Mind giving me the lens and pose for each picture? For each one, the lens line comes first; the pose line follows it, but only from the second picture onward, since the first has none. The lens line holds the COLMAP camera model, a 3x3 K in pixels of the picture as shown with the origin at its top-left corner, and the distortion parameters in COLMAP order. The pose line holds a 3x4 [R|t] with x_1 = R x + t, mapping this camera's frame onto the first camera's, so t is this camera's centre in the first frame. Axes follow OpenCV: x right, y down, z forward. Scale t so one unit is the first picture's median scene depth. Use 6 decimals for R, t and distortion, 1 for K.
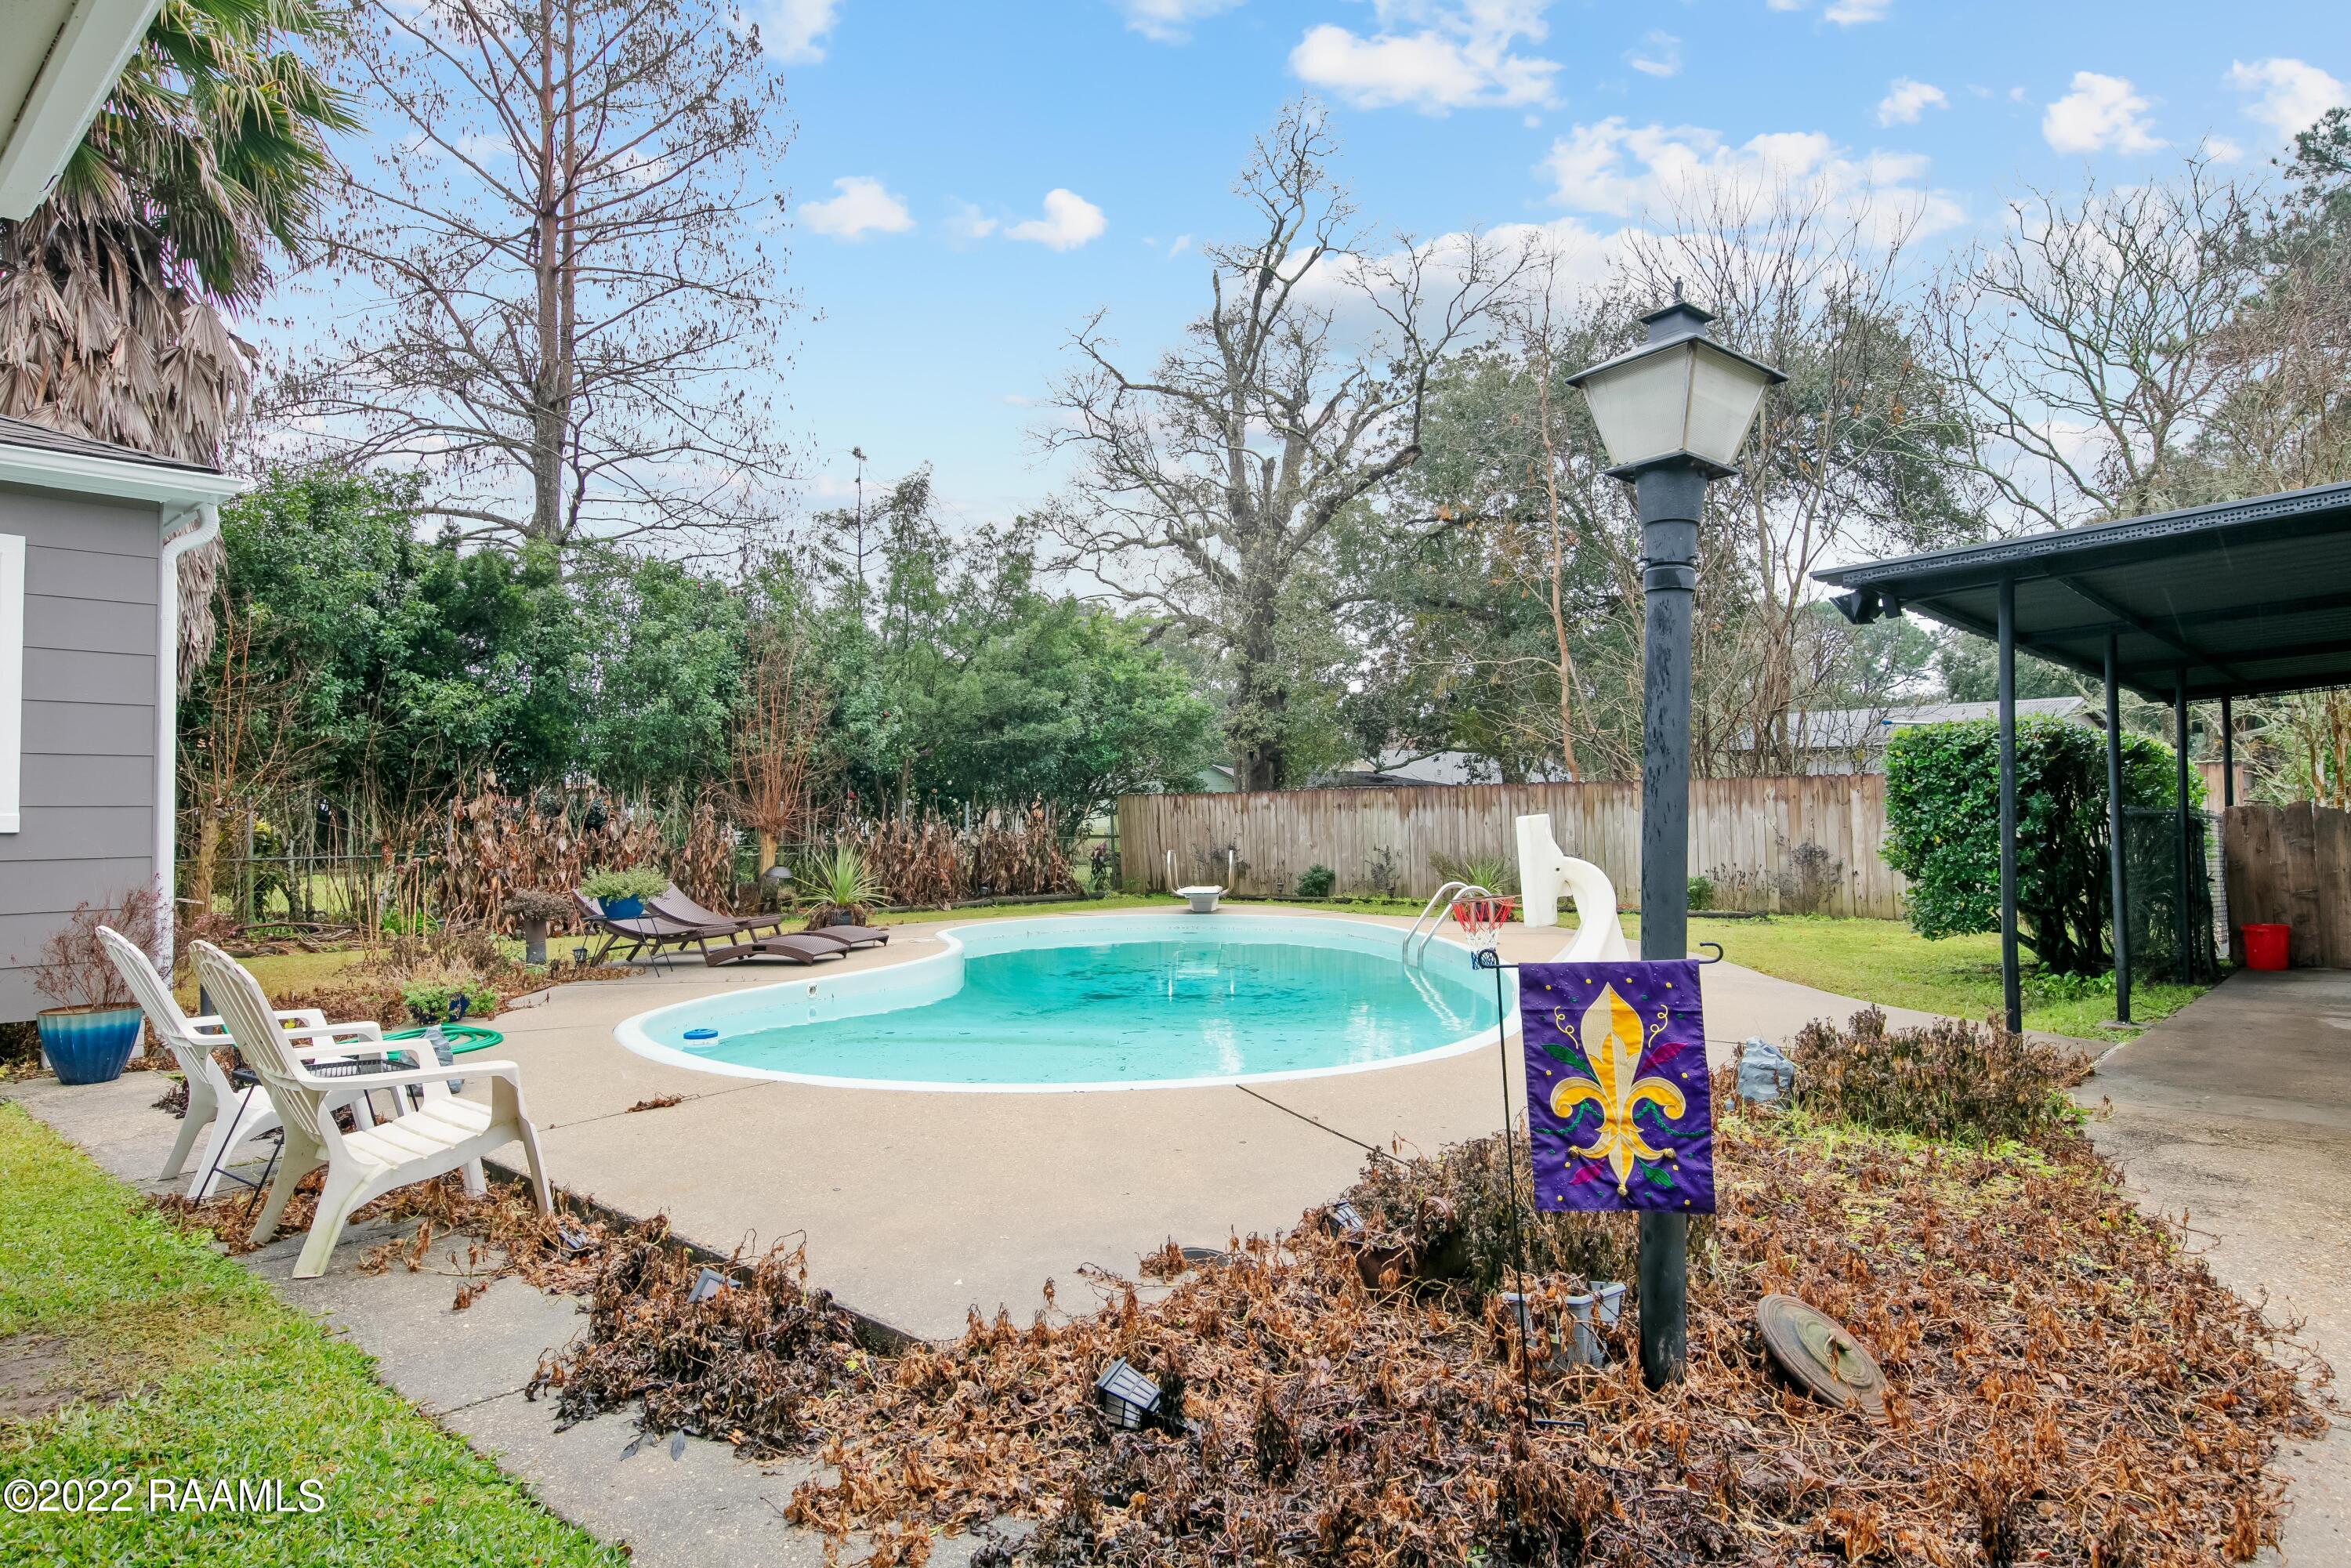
lens RADIAL K [[1367.0, 0, 1175.5], [0, 1367.0, 784.0], [0, 0, 1]] dist [0.001869, 0.001219]
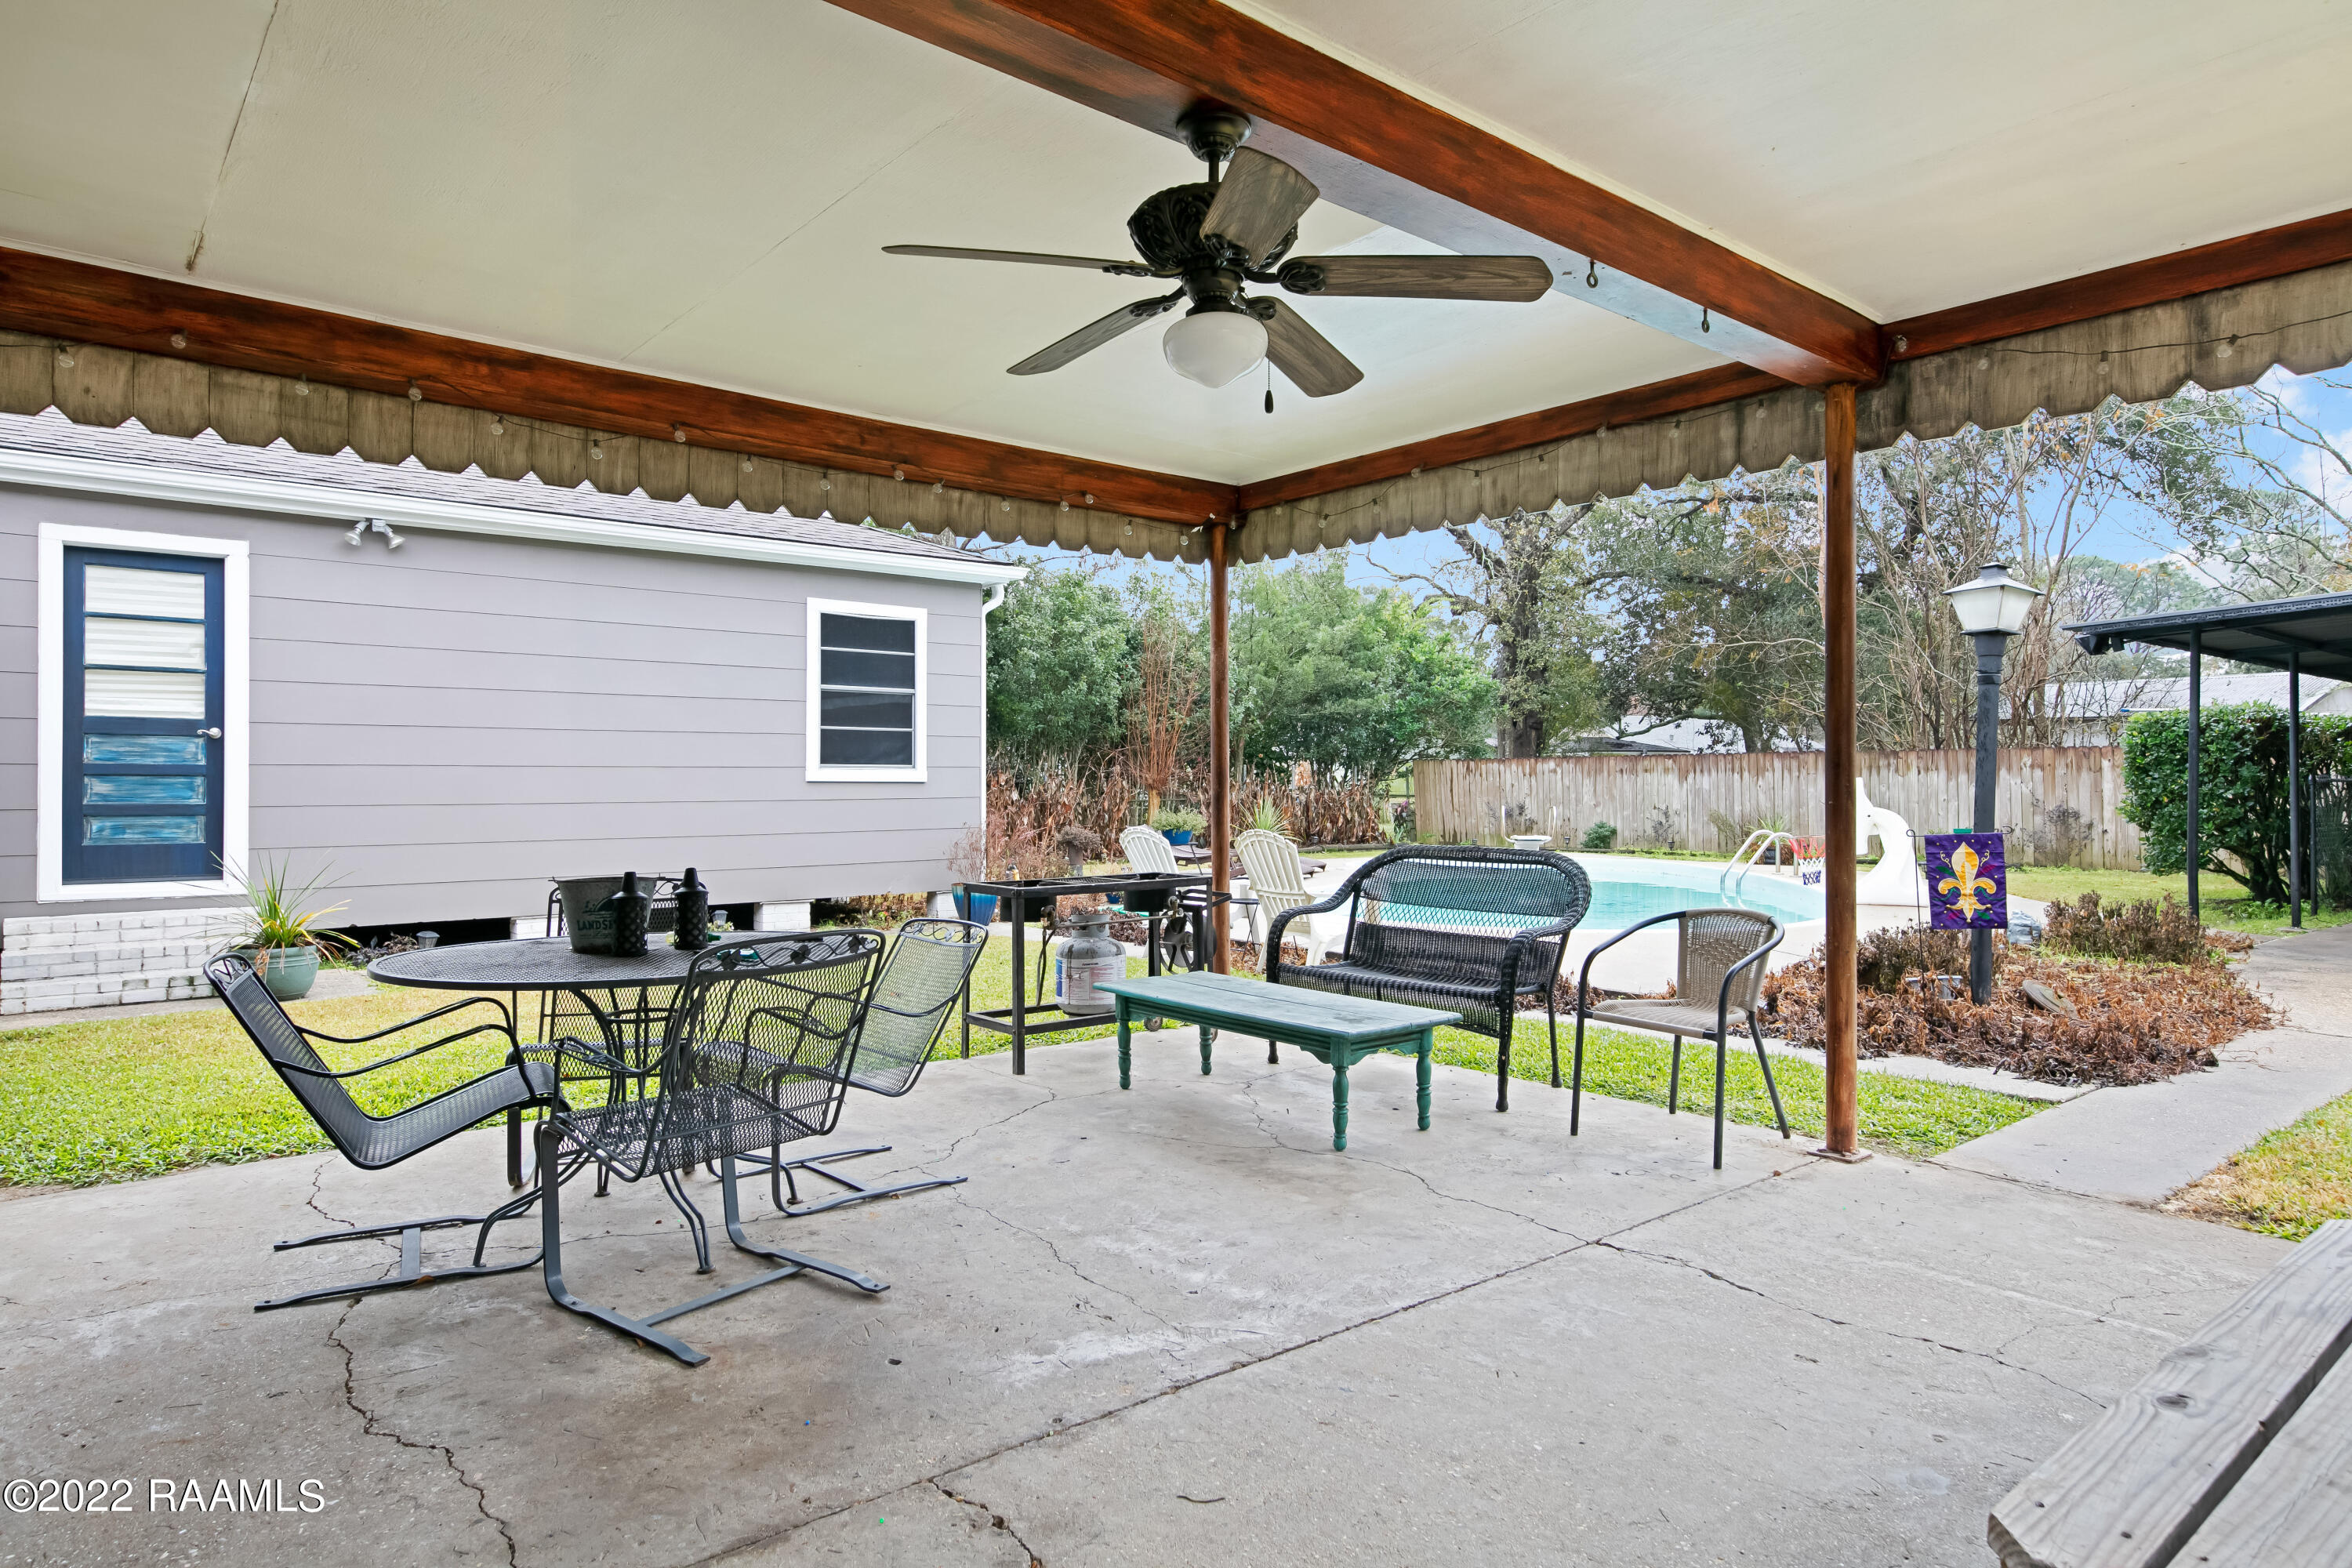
lens RADIAL K [[1355.9, 0, 1176.0], [0, 1355.9, 784.0], [0, 0, 1]] dist [0.001828, -0.000983]
pose [[0.988984, 0.007357, -0.147839, -0.099123], [-0.003288, 0.999610, 0.027743, -0.003770], [0.147985, -0.026952, 0.988622, -0.223136]]
